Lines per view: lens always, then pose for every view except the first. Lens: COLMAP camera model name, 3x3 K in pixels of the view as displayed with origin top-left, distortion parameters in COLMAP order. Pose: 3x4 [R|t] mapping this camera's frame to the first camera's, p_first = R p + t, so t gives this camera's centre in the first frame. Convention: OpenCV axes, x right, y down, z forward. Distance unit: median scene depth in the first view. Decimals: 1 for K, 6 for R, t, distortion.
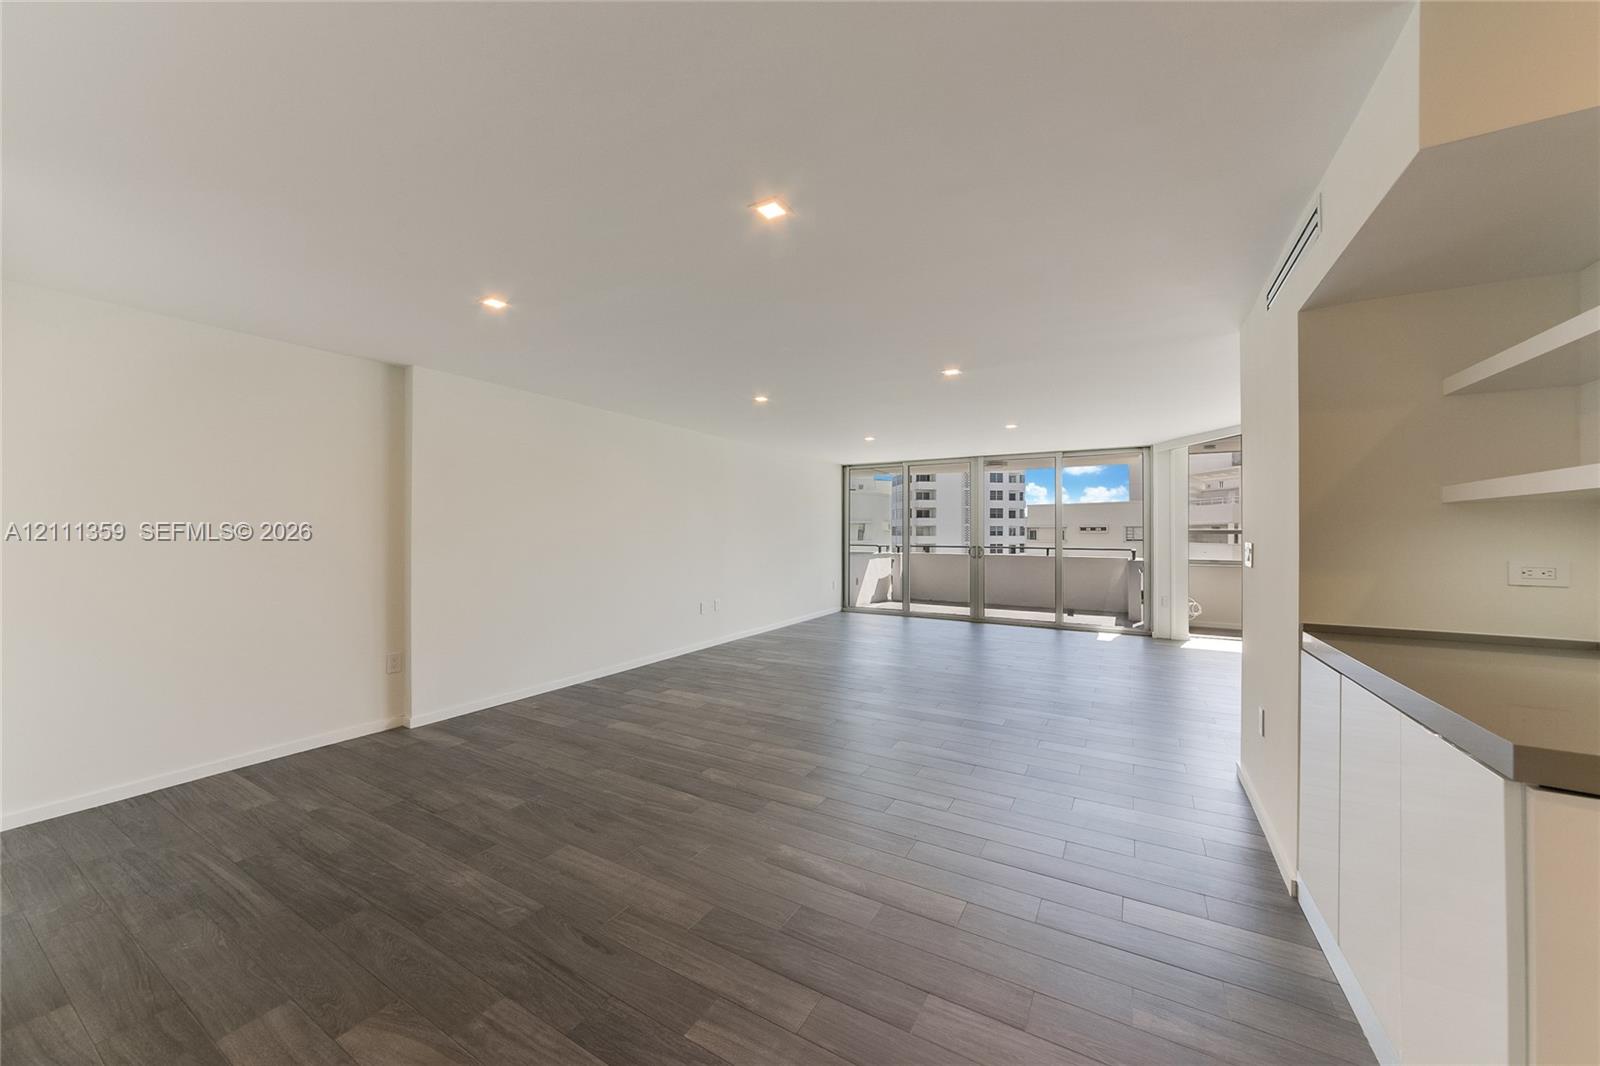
lens RADIAL K [[570.8, 0, 800.1], [0, 570.8, 528.8], [0, 0, 1]] dist [-0.010169, -0.000122]
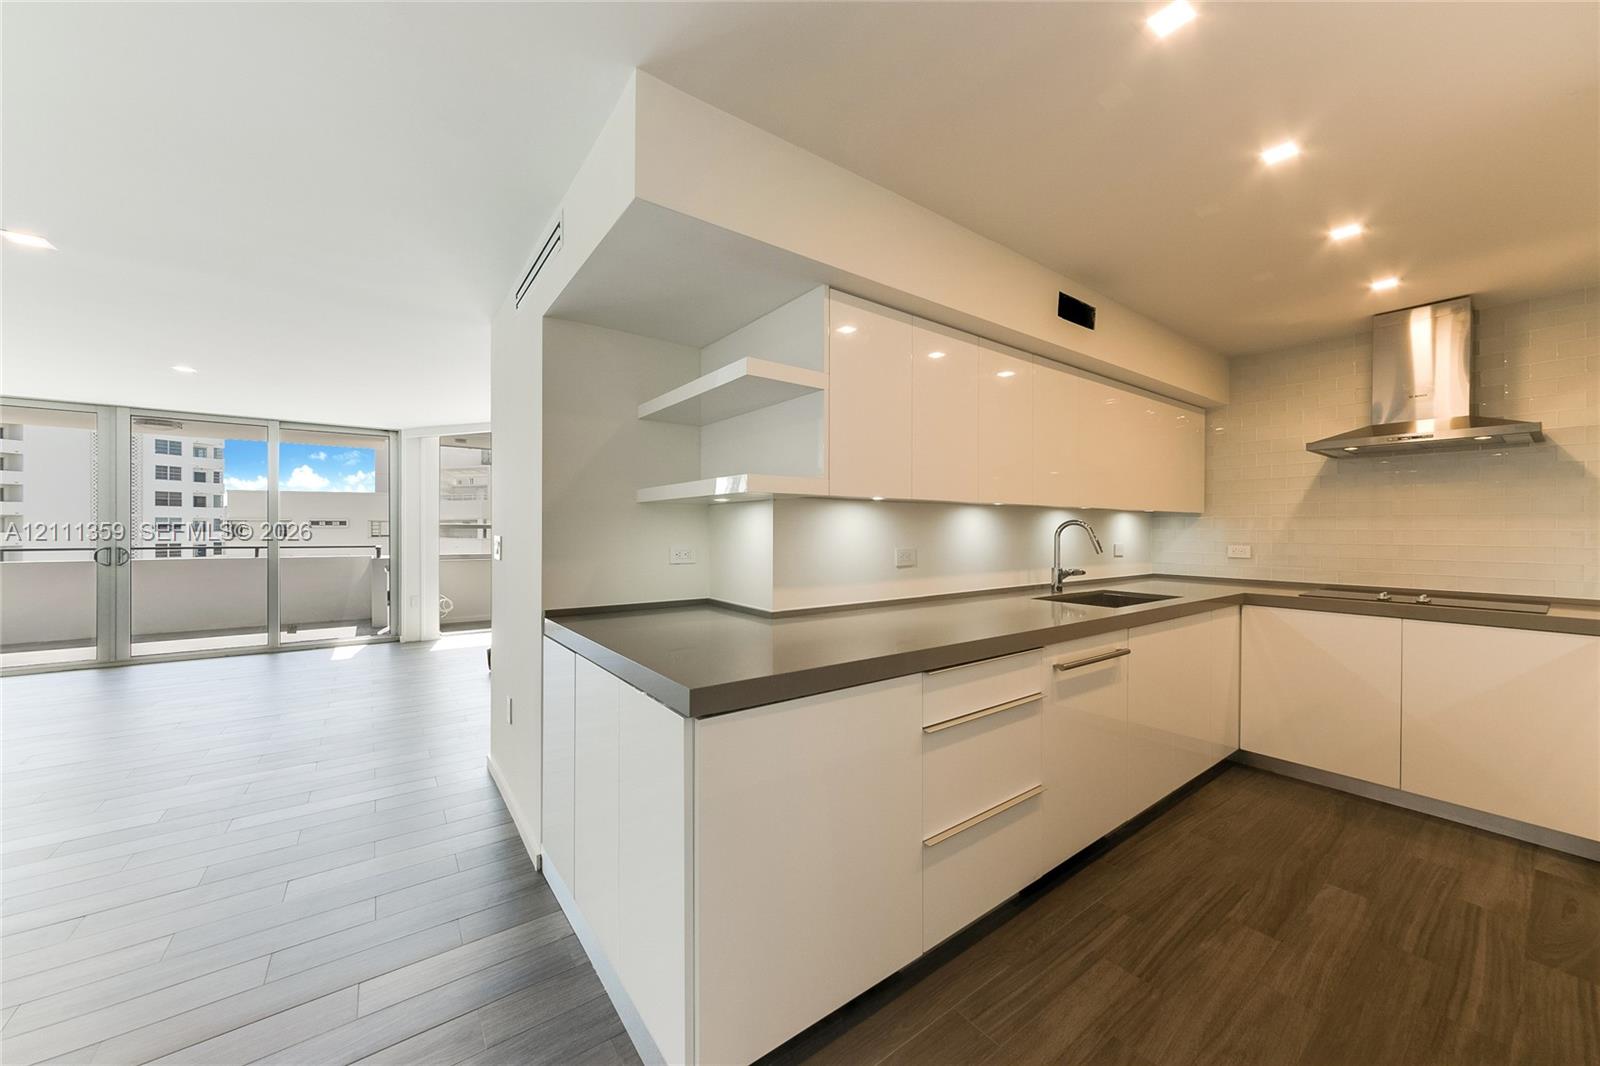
lens RADIAL K [[584.8, 0, 815.3], [0, 584.8, 532.8], [0, 0, 1]] dist [-0.000209, -0.005335]
pose [[0.389819, -0.005566, 0.920875, 0.028347], [-0.008587, 0.999916, 0.009678, 0.002239], [-0.920852, -0.011681, 0.389738, 0.039704]]
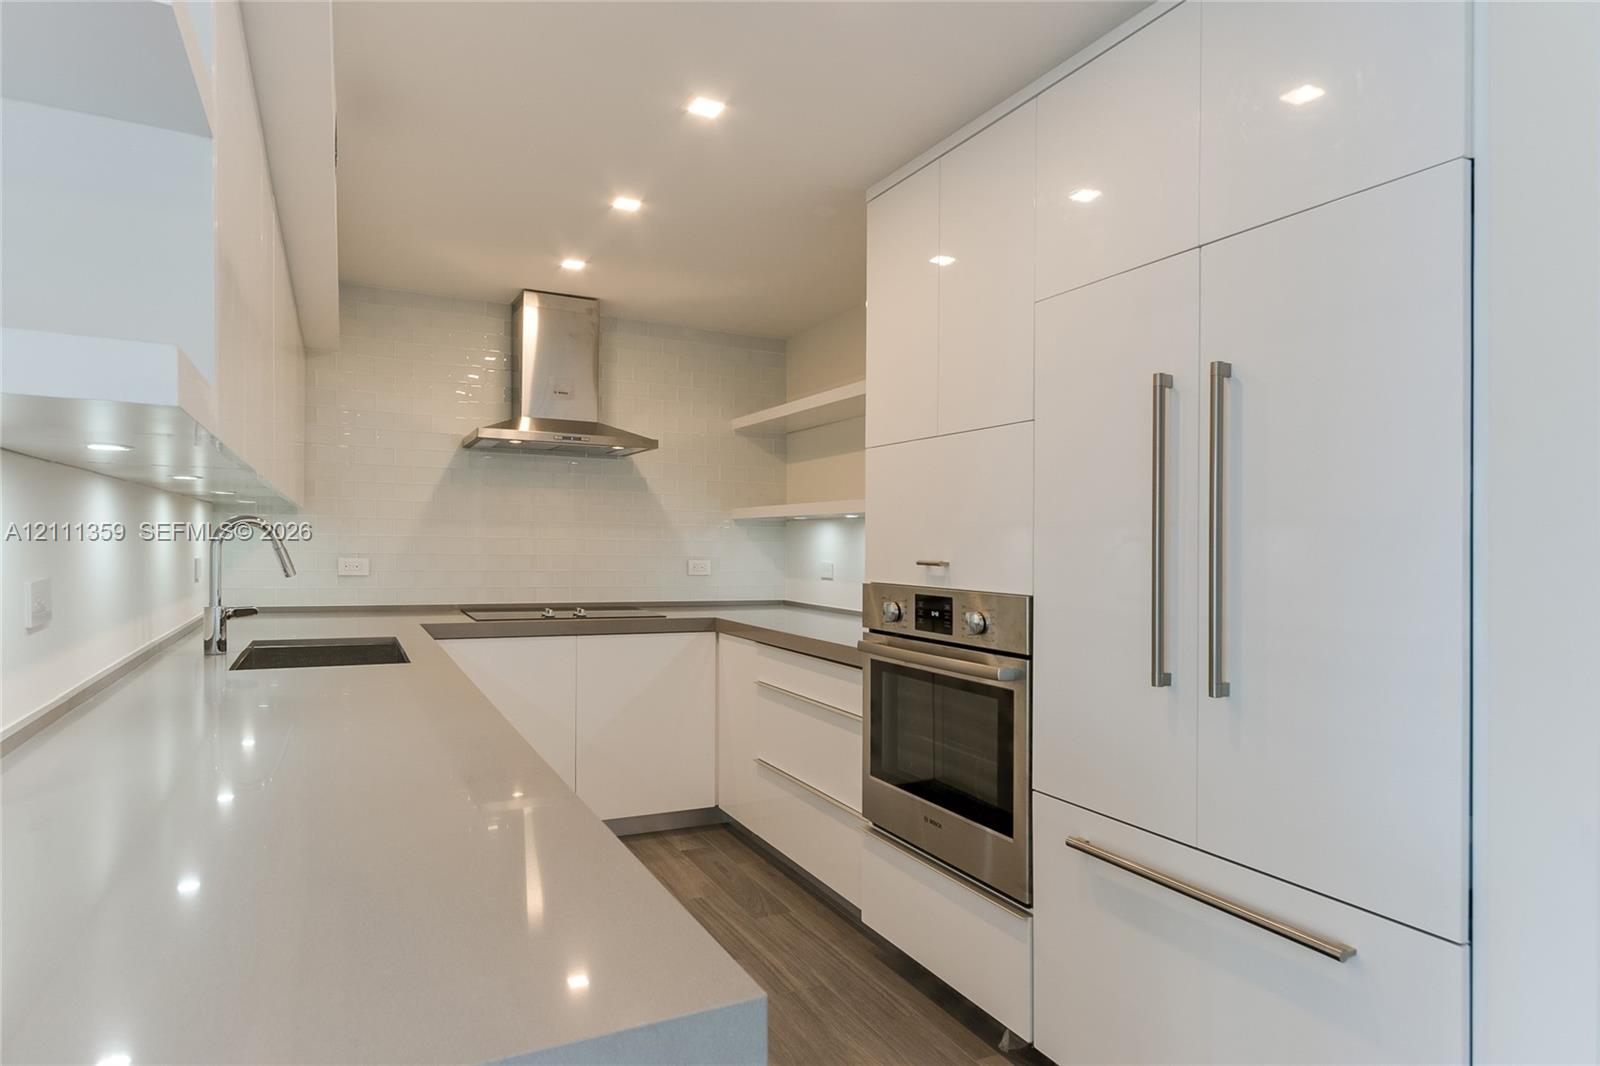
lens RADIAL K [[898.6, 0, 804.1], [0, 898.6, 543.0], [0, 0, 1]] dist [-0.035351, -0.000349]
pose [[-0.842412, -0.011716, 0.538706, 0.158047], [-0.018595, 0.999800, -0.007333, 0.005802], [-0.538513, -0.016195, -0.842462, 0.274154]]
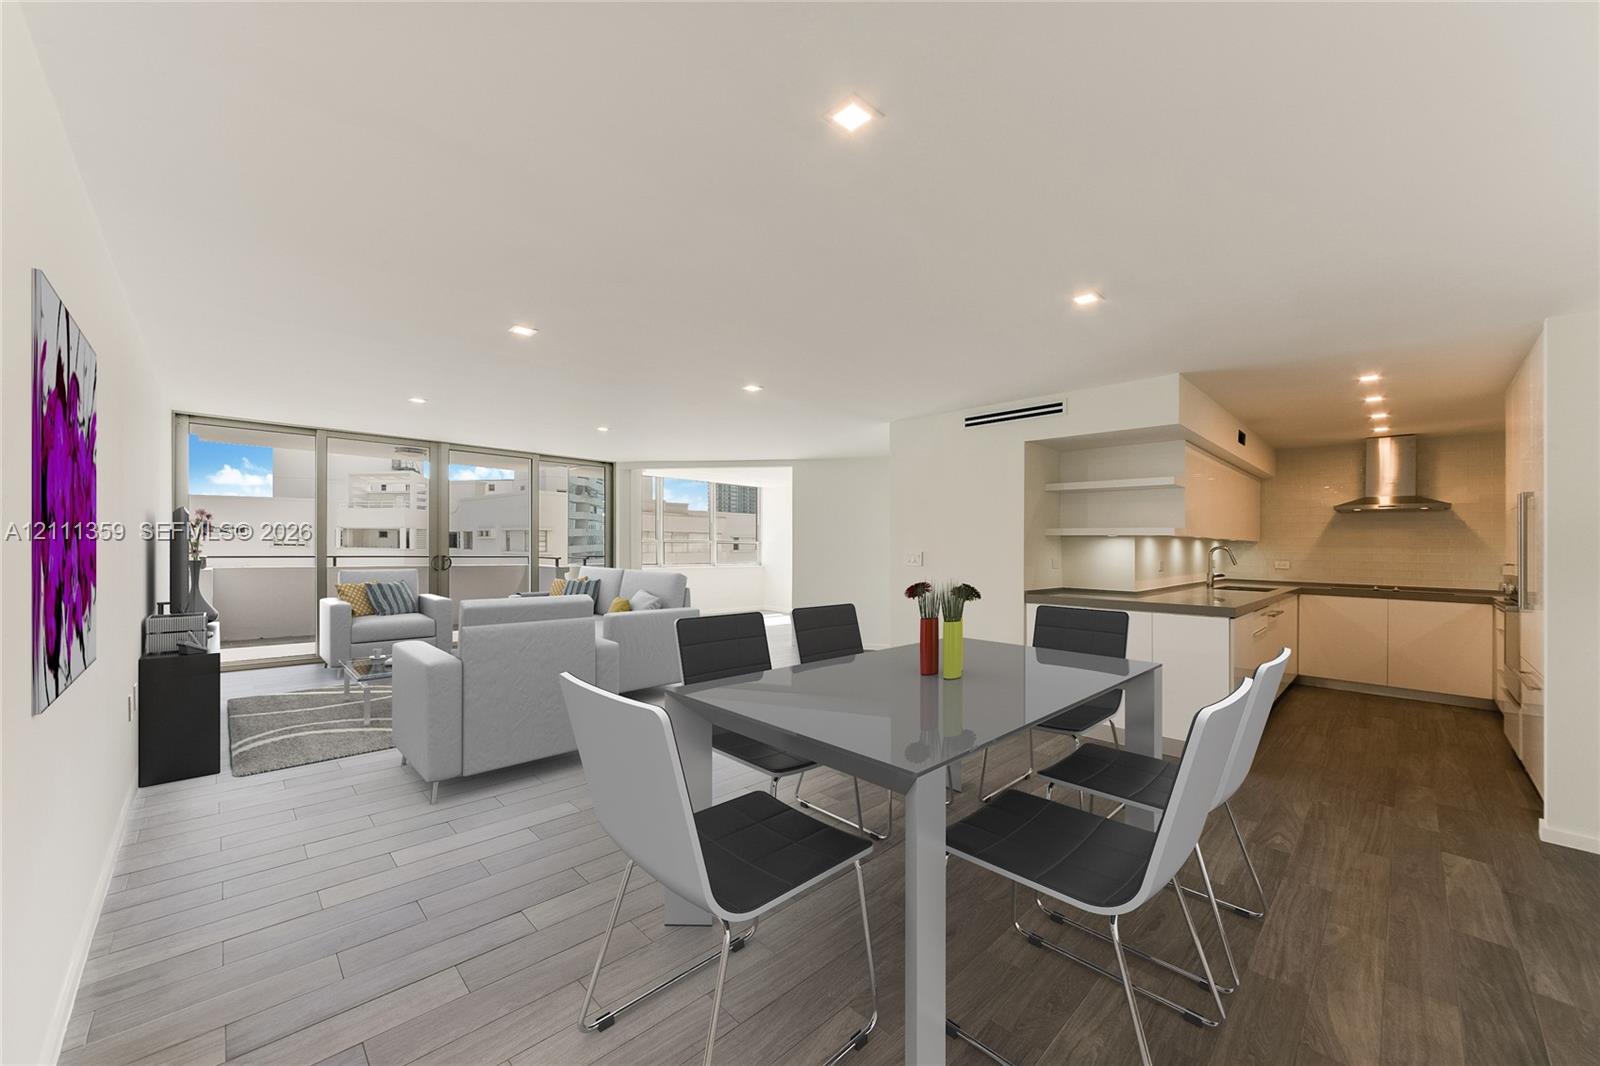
lens RADIAL K [[602.2, 0, 802.5], [0, 602.2, 541.8], [0, 0, 1]] dist [-0.009390, 0.000048]
pose [[0.265289, 0.007355, 0.964141, -0.579026], [-0.021830, 0.999760, -0.001620, 0.003061], [-0.963922, -0.020618, 0.265386, 0.474615]]
